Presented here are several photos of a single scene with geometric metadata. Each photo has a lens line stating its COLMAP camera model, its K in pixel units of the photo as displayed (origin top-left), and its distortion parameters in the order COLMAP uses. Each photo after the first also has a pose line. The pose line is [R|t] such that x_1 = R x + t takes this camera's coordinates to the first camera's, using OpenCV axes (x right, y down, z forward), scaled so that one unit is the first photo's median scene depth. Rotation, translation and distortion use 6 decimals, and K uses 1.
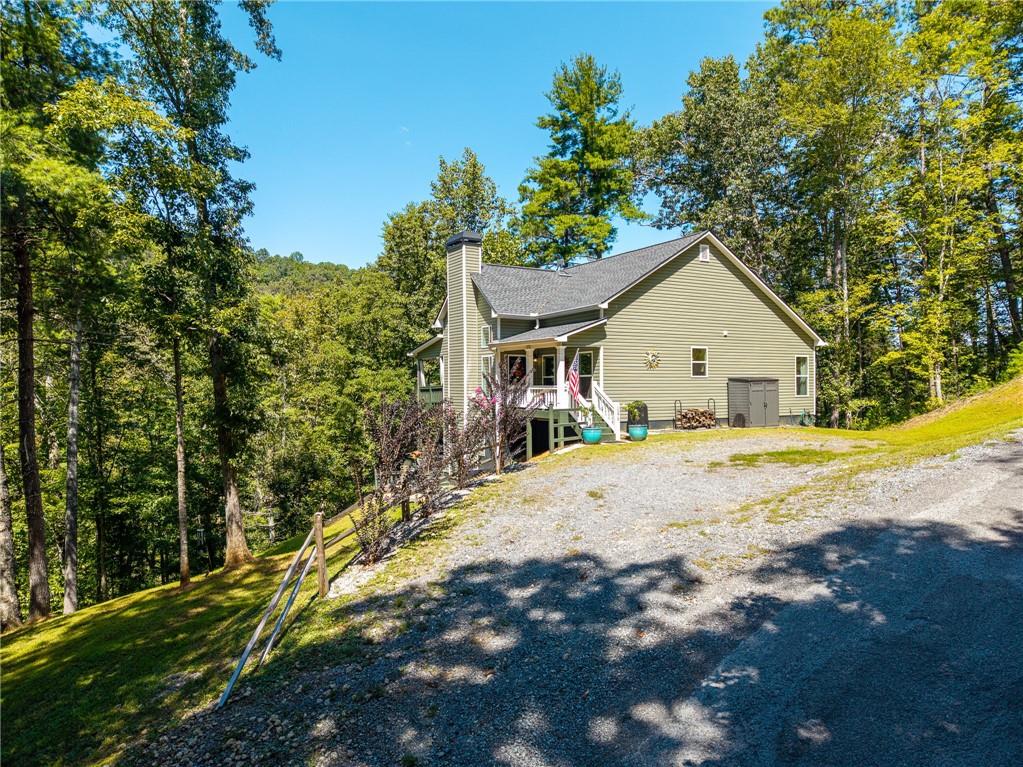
lens RADIAL K [[683.0, 0, 513.7], [0, 683.0, 381.0], [0, 0, 1]] dist [0.035851, -0.035638]
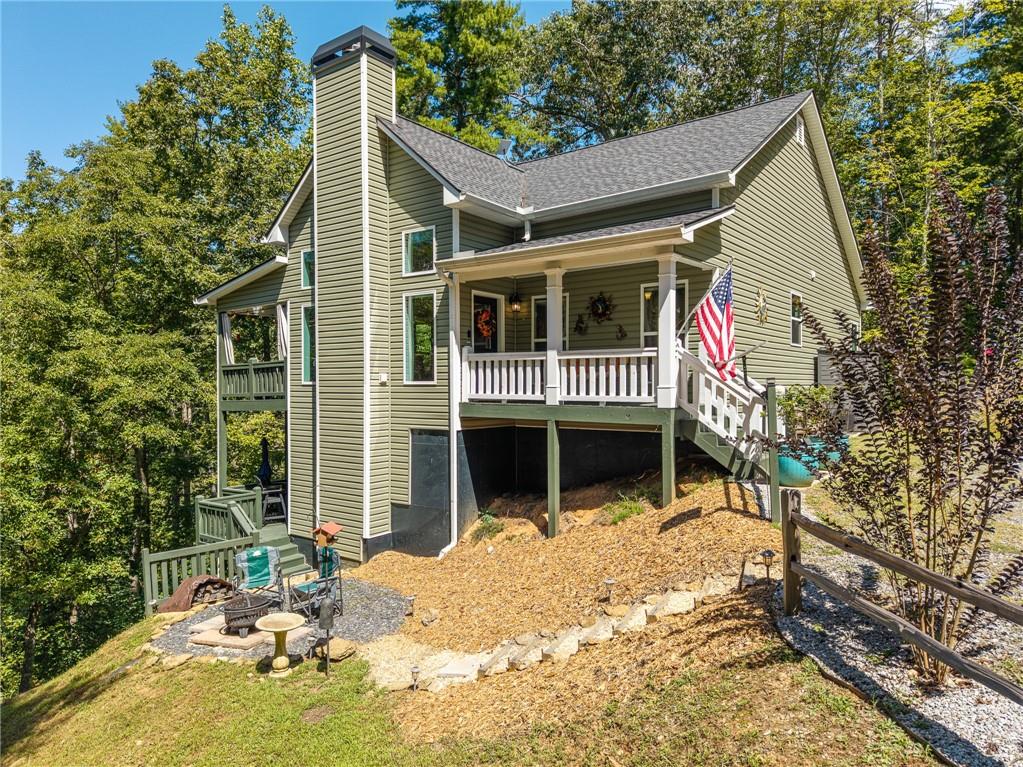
lens RADIAL K [[683.0, 0, 512.0], [0, 683.0, 377.3], [0, 0, 1]] dist [0.035851, -0.035638]
pose [[0.928917, 0.000083, 0.370287, -0.130423], [-0.000184, 1.000000, 0.000237, 0.017983], [-0.370287, -0.000288, 0.928917, 0.453966]]
